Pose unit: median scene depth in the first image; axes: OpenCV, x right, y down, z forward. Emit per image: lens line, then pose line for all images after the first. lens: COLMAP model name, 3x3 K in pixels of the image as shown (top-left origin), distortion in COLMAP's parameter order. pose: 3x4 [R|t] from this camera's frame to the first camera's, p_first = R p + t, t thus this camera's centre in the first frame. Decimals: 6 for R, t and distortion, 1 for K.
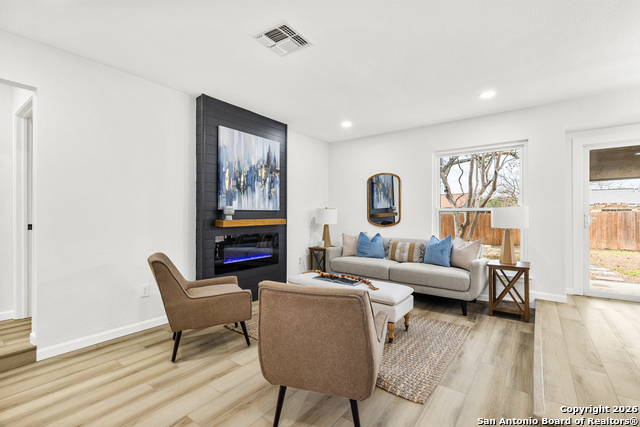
lens RADIAL K [[281.8, 0, 326.0], [0, 281.8, 213.7], [0, 0, 1]] dist [-0.017931, 0.003377]
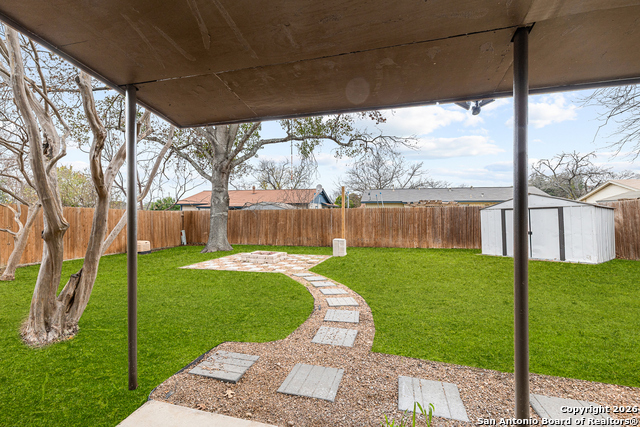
lens RADIAL K [[293.9, 0, 316.2], [0, 293.9, 208.1], [0, 0, 1]] dist [0.015657, -0.003333]
pose [[0.922234, 0.008197, 0.386545, 1.627235], [-0.004301, 0.999931, -0.010943, 0.031703], [-0.386608, 0.008430, 0.922206, 1.157254]]
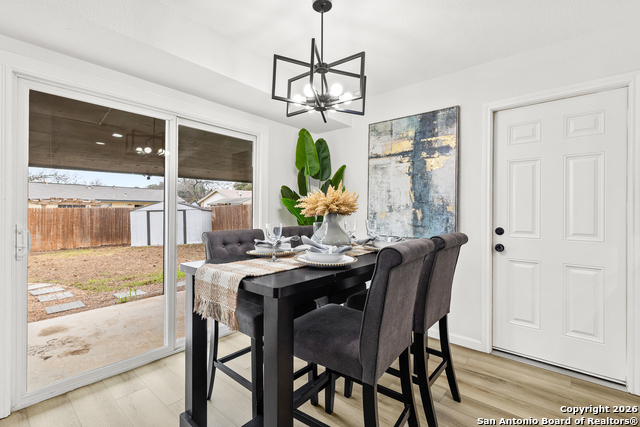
lens RADIAL K [[293.9, 0, 321.9], [0, 293.9, 208.7], [0, 0, 1]] dist [0.015657, -0.003333]
pose [[0.062400, 0.006506, 0.998030, 0.462265], [-0.006456, 0.999960, -0.006115, -0.028866], [-0.998030, -0.006062, 0.062440, 0.458427]]
